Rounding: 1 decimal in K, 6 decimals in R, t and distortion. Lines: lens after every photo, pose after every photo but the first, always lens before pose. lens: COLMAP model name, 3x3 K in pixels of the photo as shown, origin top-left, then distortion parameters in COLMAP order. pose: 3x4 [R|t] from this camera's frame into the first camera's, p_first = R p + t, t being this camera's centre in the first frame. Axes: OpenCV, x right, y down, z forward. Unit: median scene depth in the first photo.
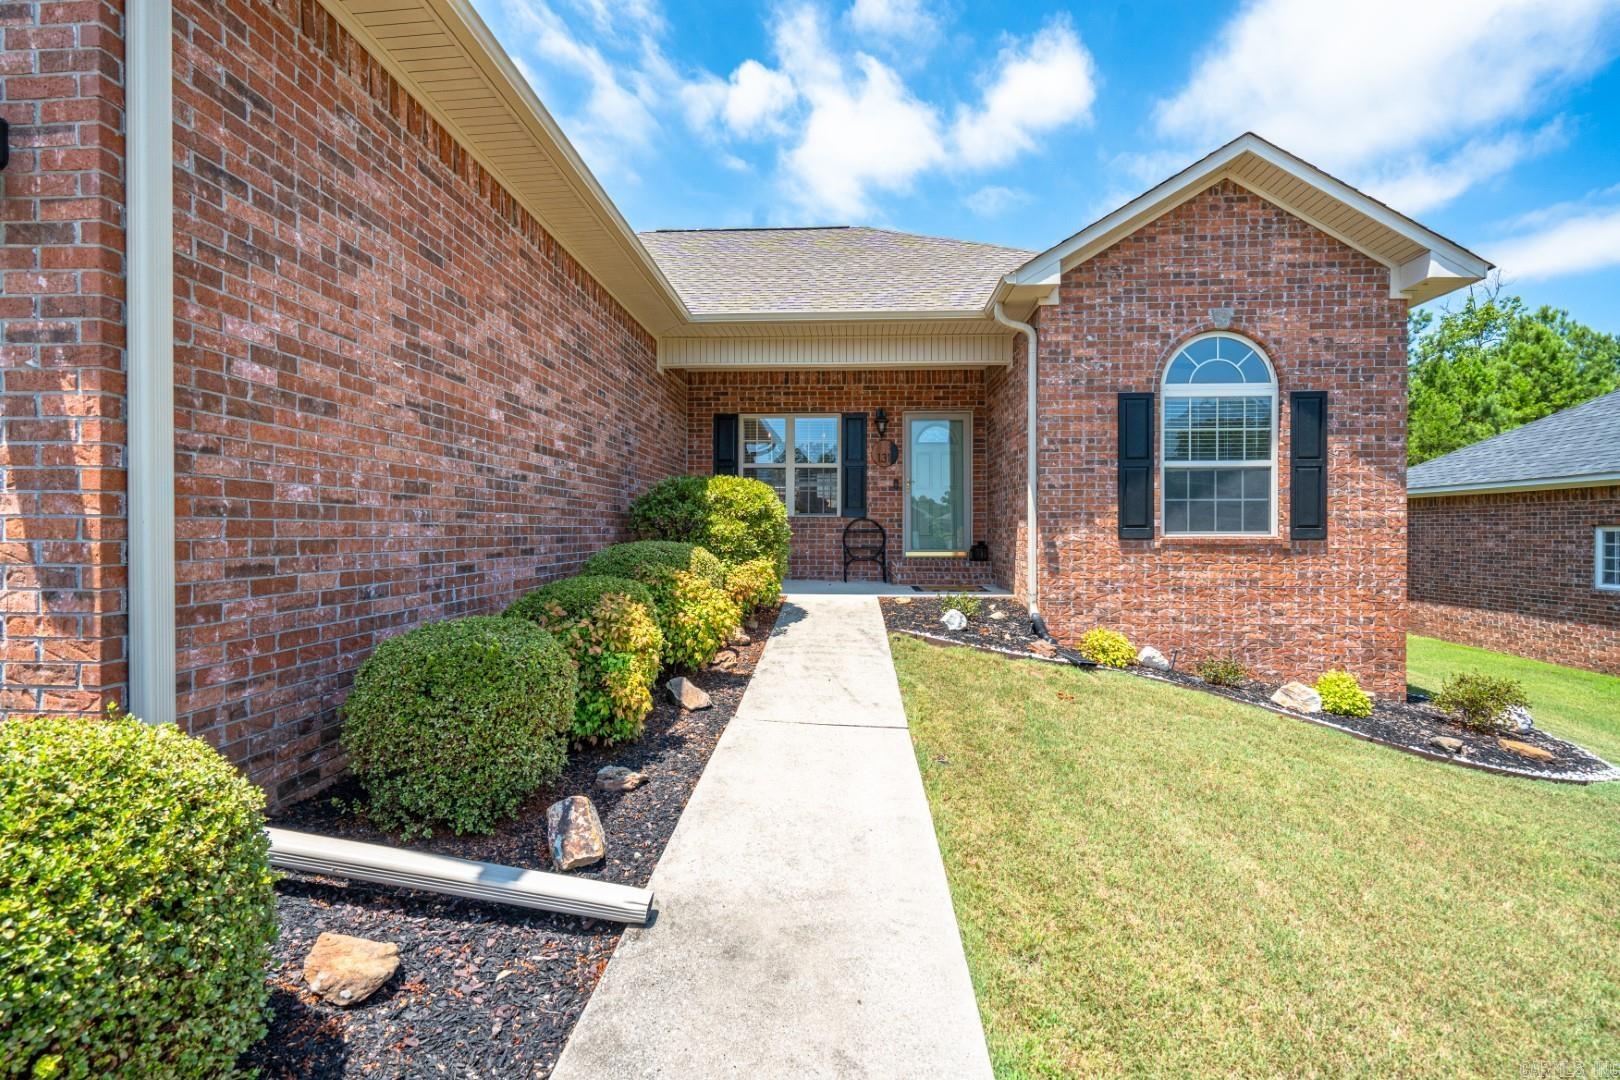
lens RADIAL K [[717.6, 0, 797.3], [0, 717.6, 532.1], [0, 0, 1]] dist [0.002212, 0.001056]
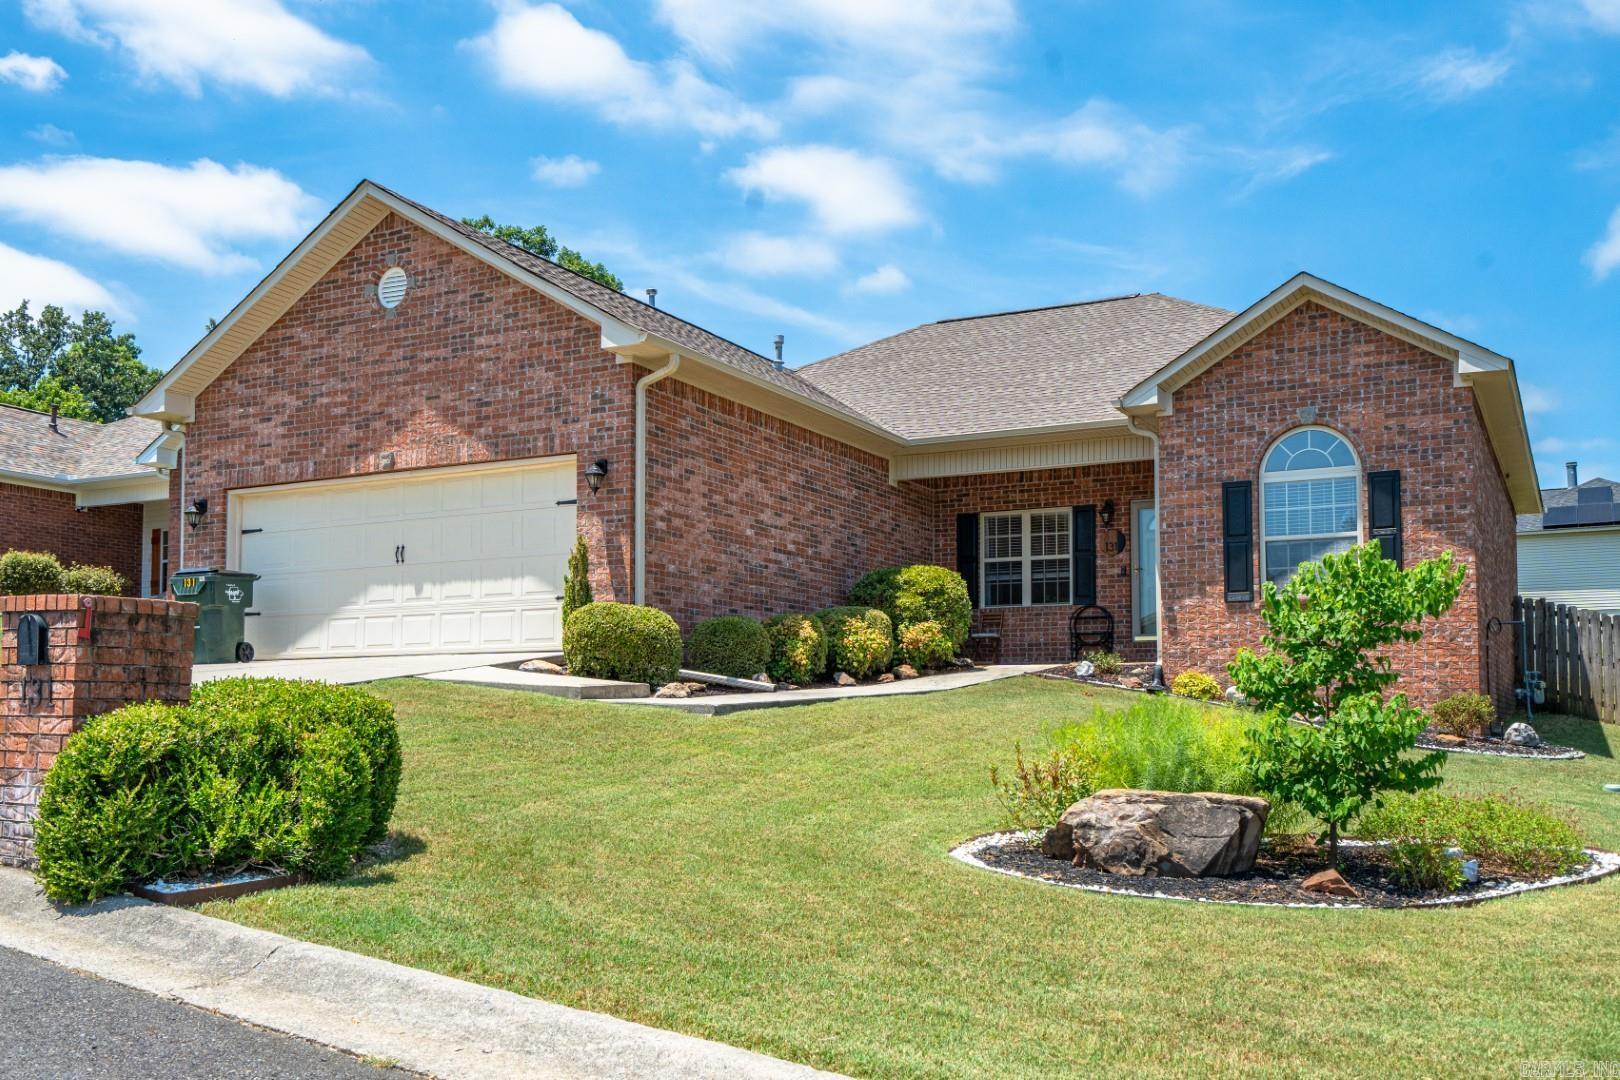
lens RADIAL K [[1429.0, 0, 809.8], [0, 1429.0, 618.8], [0, 0, 1]] dist [0.057539, -0.071417]
pose [[0.911474, -0.029055, -0.410331, 0.803035], [-0.001175, 0.997315, -0.073227, 0.215344], [0.411357, 0.067226, 0.908992, -1.486424]]
